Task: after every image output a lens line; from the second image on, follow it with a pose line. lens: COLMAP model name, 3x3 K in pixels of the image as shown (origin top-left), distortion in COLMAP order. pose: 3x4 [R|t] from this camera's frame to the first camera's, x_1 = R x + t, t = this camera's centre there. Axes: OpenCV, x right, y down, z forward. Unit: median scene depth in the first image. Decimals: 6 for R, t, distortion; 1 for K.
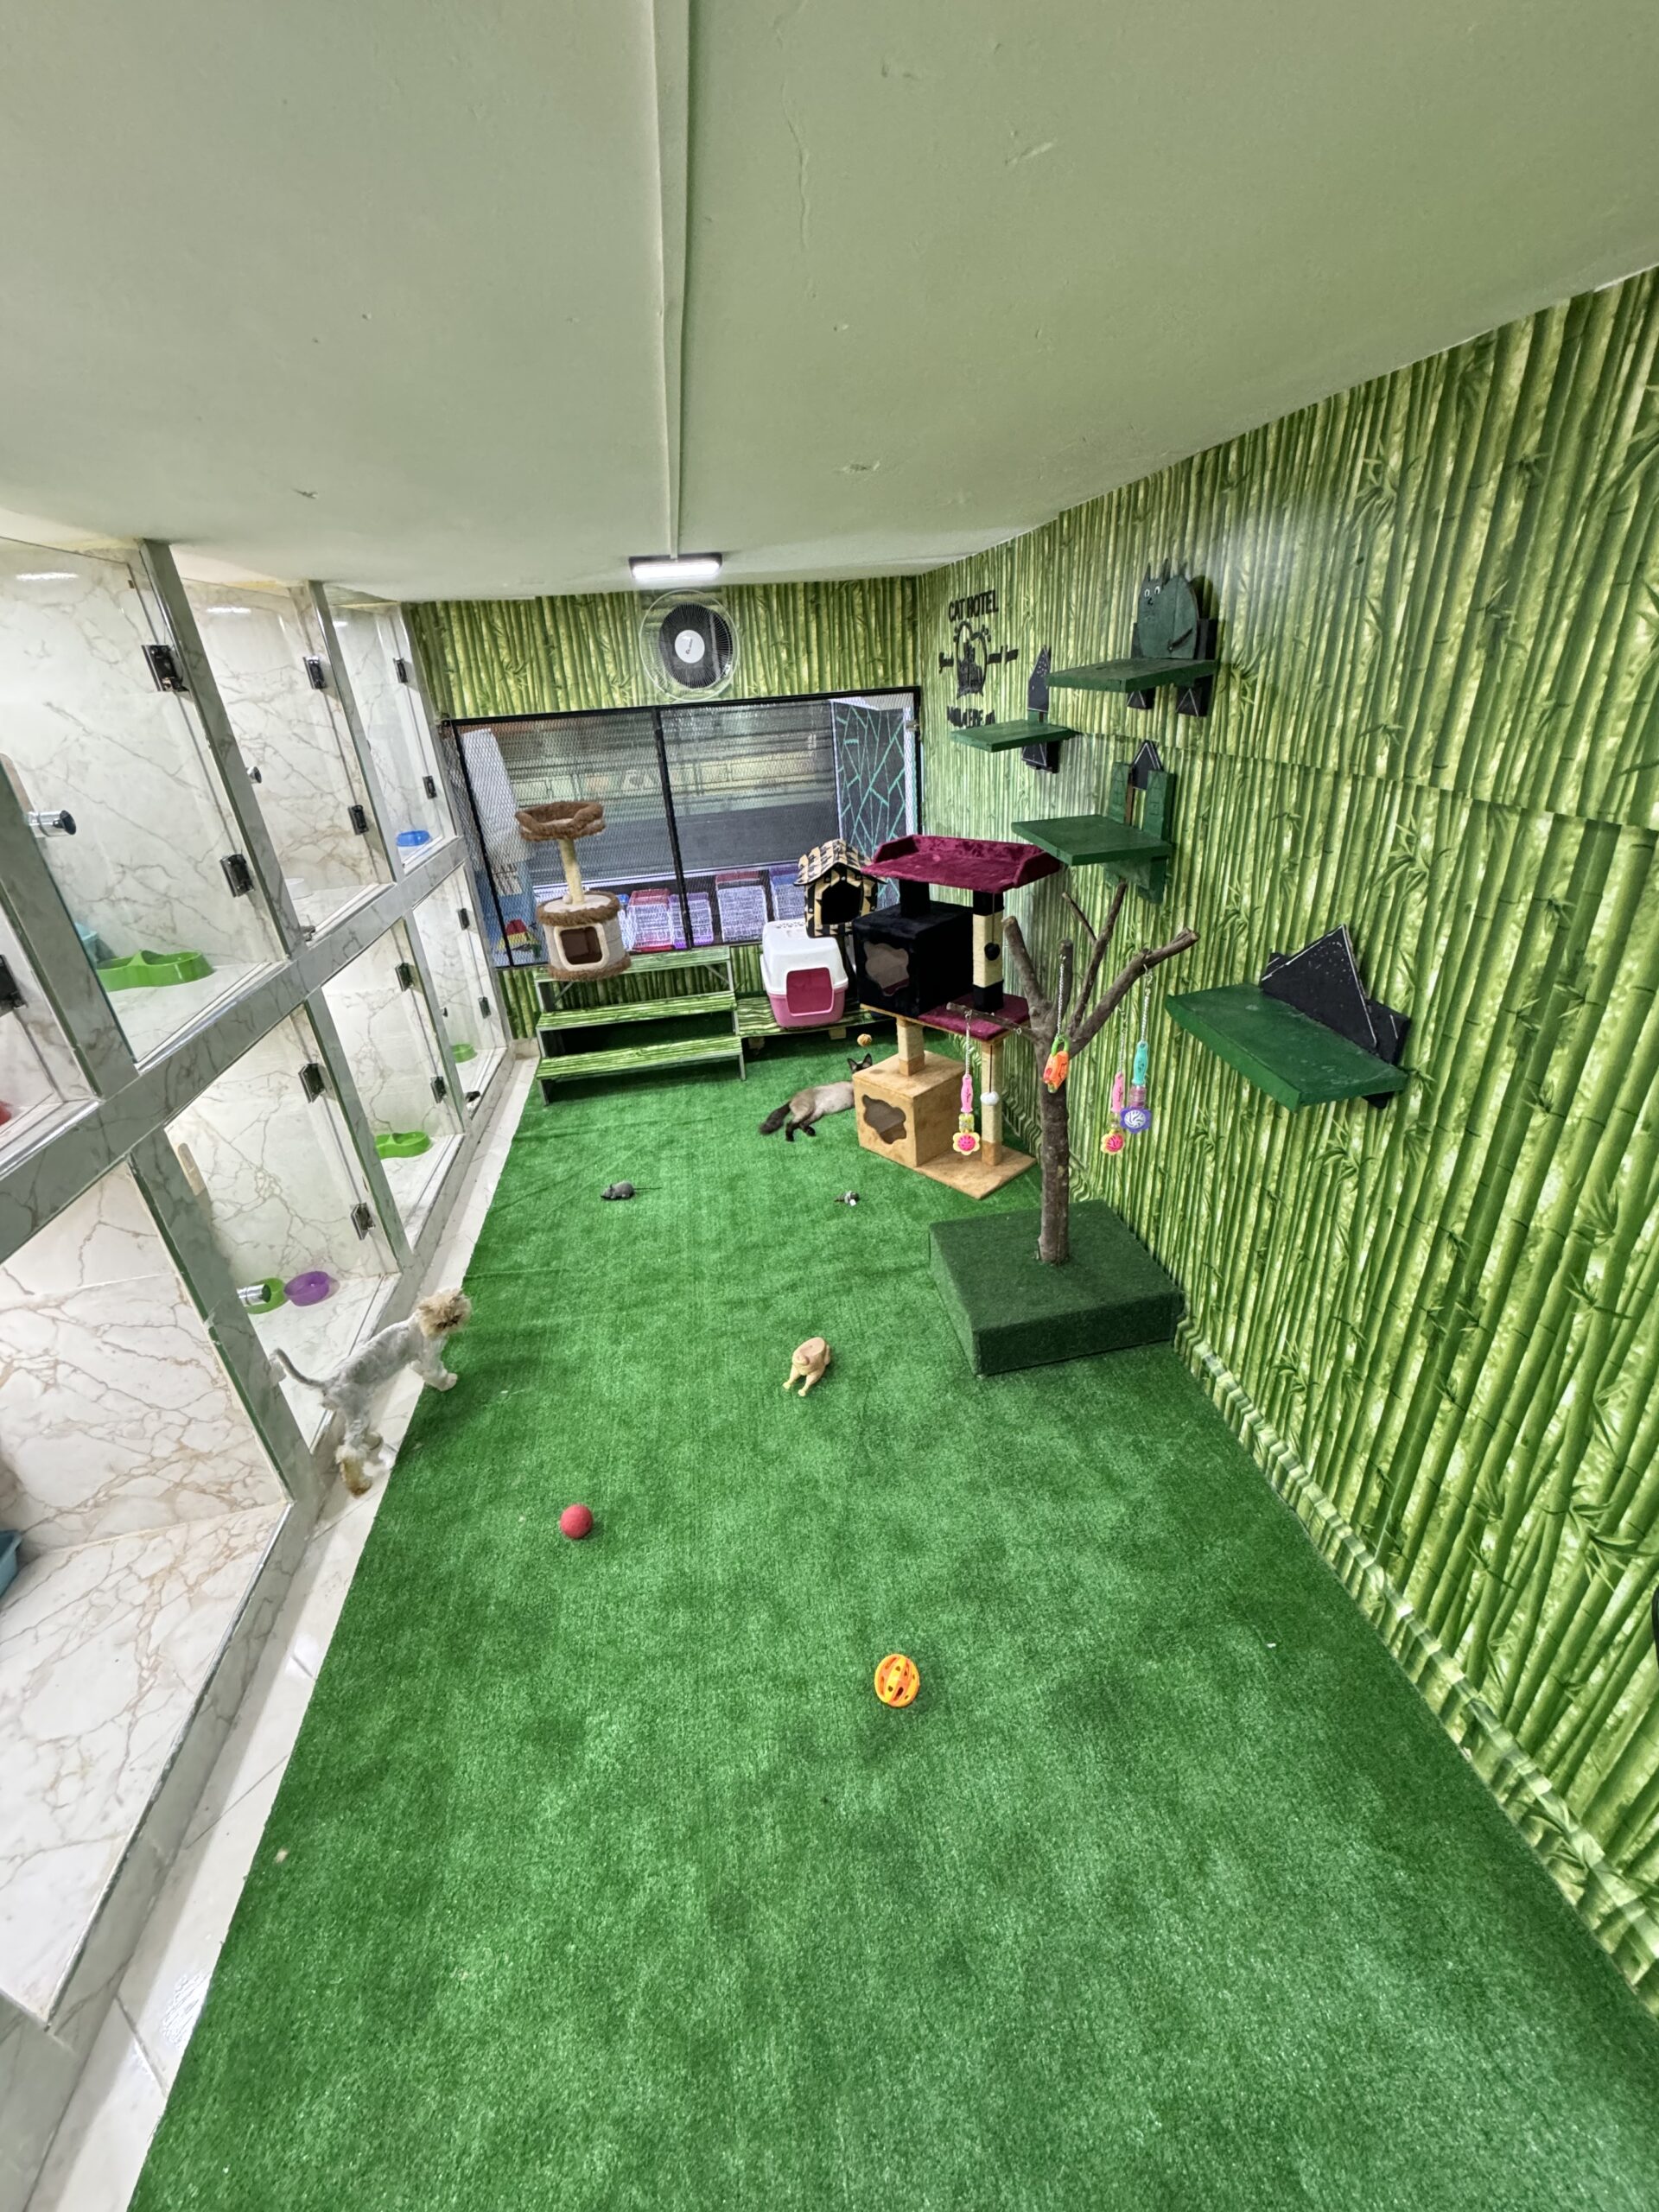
lens RADIAL K [[878.5, 0, 833.1], [0, 878.5, 1103.5], [0, 0, 1]] dist [-0.003595, 0.001266]
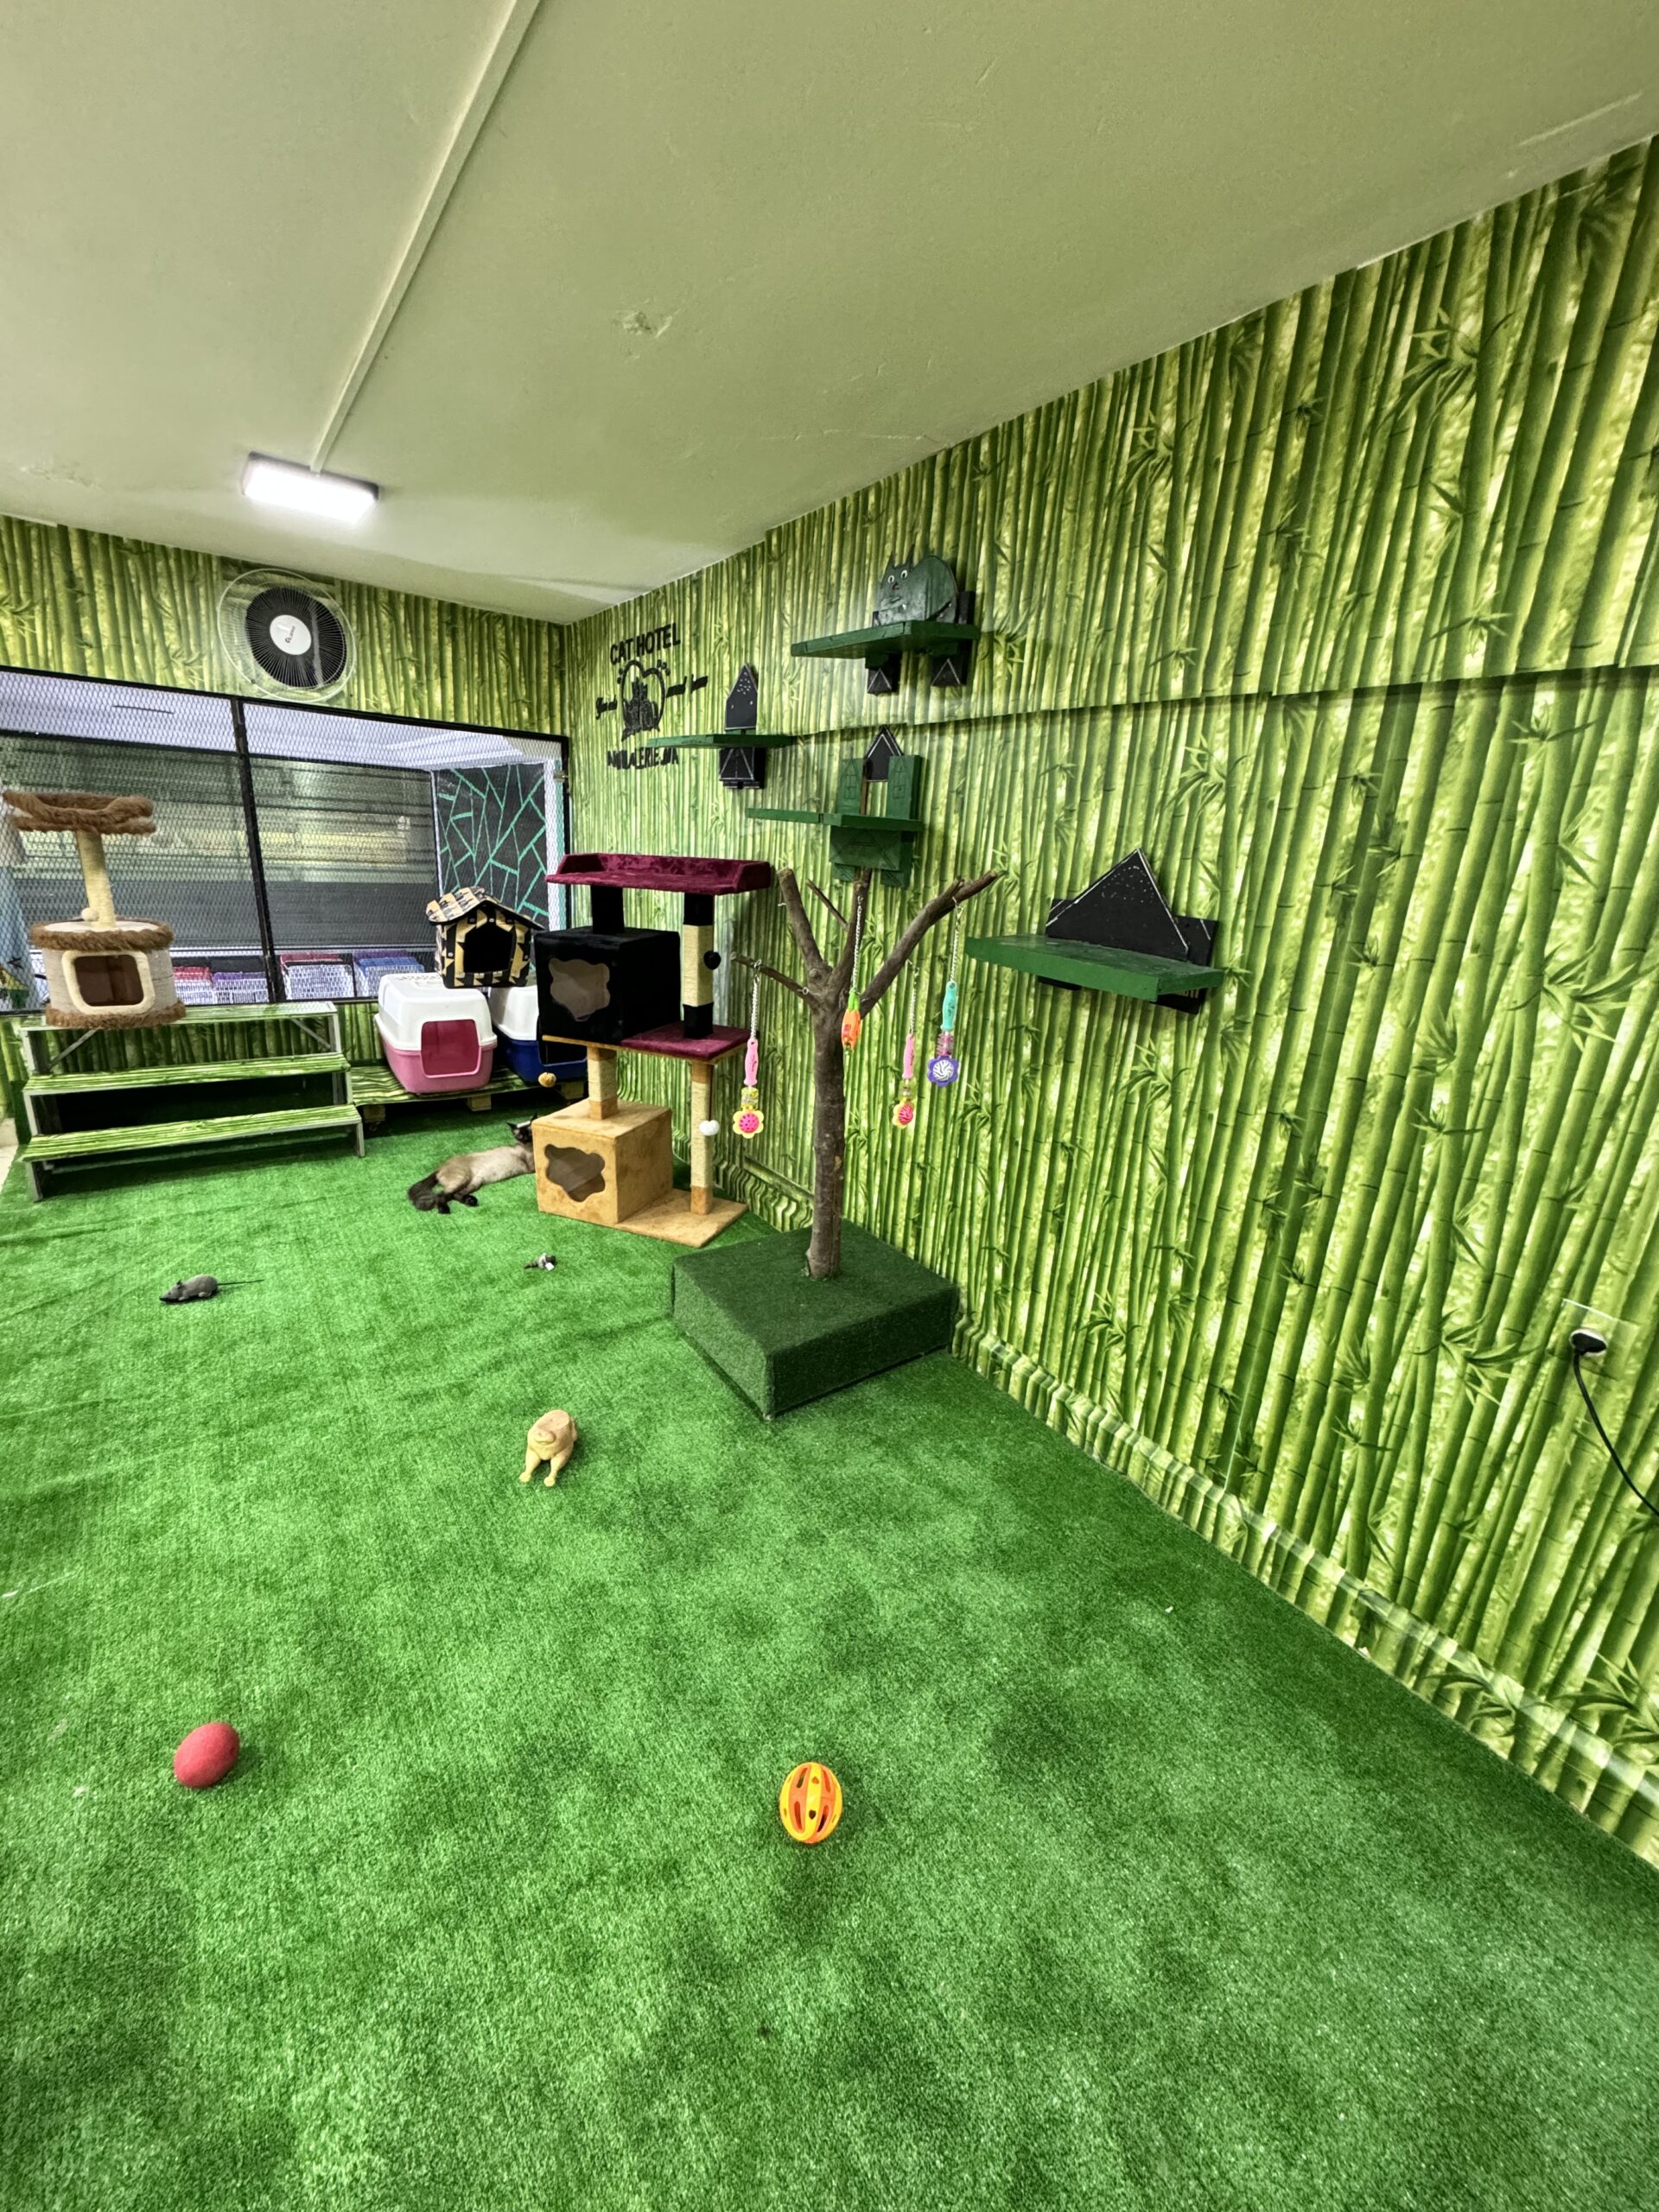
lens RADIAL K [[878.5, 0, 828.5], [0, 878.5, 1106.0], [0, 0, 1]] dist [-0.003595, 0.001266]
pose [[0.888437, -0.011491, 0.458855, -0.195024], [0.090807, 0.984328, -0.151170, 0.185134], [-0.449926, 0.175973, 0.875557, 0.240502]]
